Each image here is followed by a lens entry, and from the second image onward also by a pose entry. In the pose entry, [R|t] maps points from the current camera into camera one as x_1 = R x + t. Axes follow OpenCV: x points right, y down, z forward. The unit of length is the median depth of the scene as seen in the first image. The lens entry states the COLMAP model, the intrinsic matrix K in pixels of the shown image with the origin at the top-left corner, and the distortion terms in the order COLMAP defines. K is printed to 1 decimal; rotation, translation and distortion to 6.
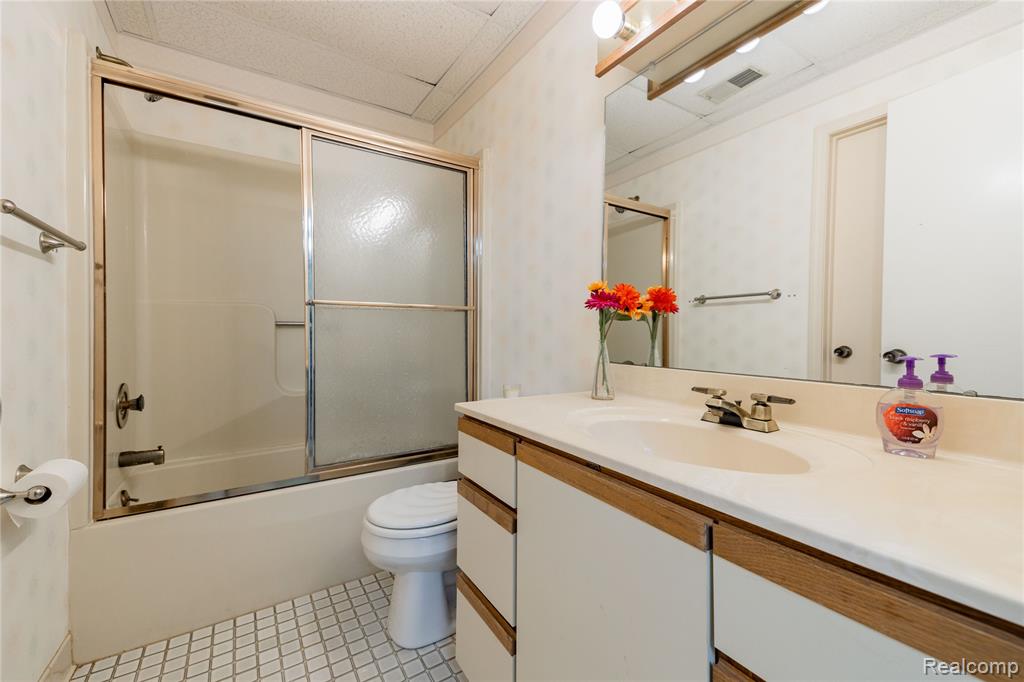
lens RADIAL K [[418.7, 0, 513.5], [0, 418.7, 336.8], [0, 0, 1]] dist [0.000305, -0.000072]
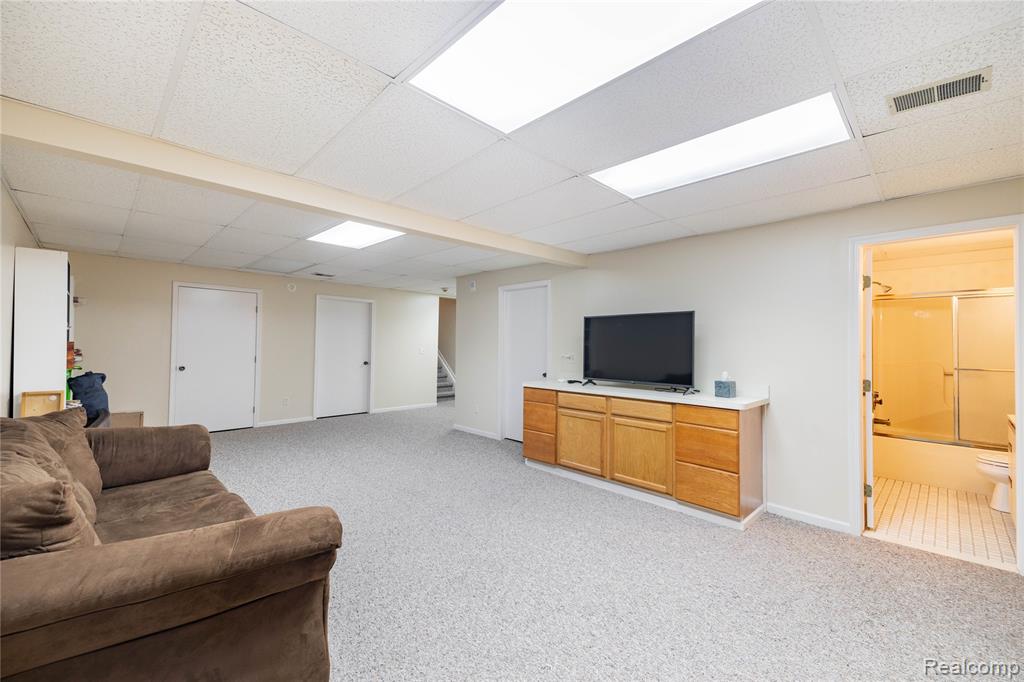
lens RADIAL K [[418.7, 0, 521.7], [0, 418.7, 339.3], [0, 0, 1]] dist [0.000305, -0.000072]
pose [[0.195349, -0.012246, -0.980657, 1.327224], [-0.011356, 0.999827, -0.014747, -0.183417], [0.980668, 0.014017, 0.195176, -1.823507]]
